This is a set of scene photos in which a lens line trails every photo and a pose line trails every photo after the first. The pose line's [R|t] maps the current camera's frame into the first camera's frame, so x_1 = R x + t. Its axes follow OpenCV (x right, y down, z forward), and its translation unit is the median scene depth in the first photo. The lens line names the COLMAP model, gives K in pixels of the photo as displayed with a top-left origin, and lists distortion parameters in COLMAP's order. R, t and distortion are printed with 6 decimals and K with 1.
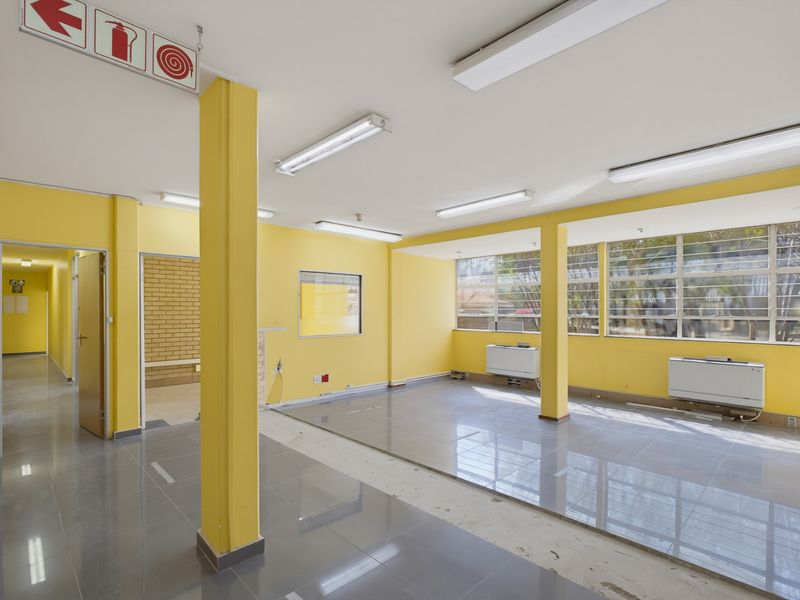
lens RADIAL K [[755.5, 0, 400.0], [0, 755.5, 300.0], [0, 0, 1]] dist [0.069718, -0.080533]
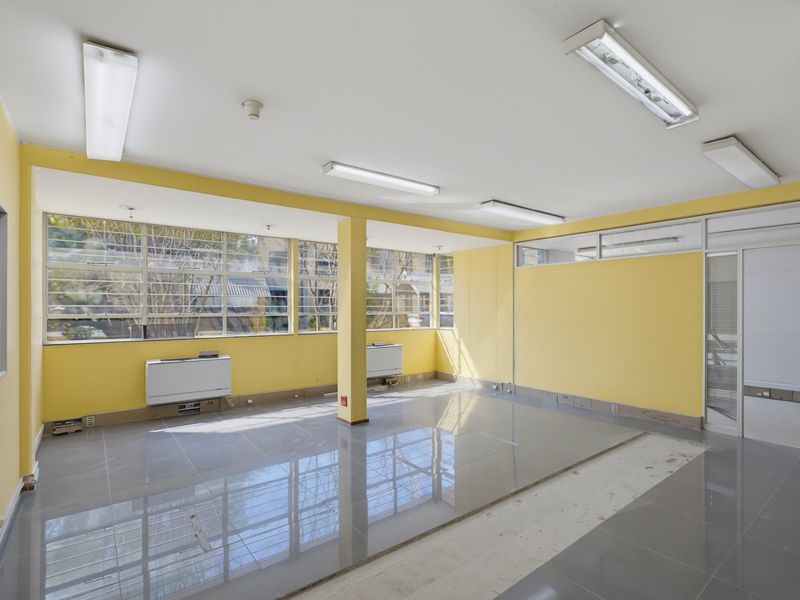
lens RADIAL K [[755.5, 0, 400.0], [0, 755.5, 300.0], [0, 0, 1]] dist [0.069718, -0.080533]
pose [[-0.396052, 0.009638, 0.918177, -0.596462], [-0.011697, 0.999811, -0.015540, 0.015057], [-0.918153, -0.016895, -0.395865, 1.115910]]
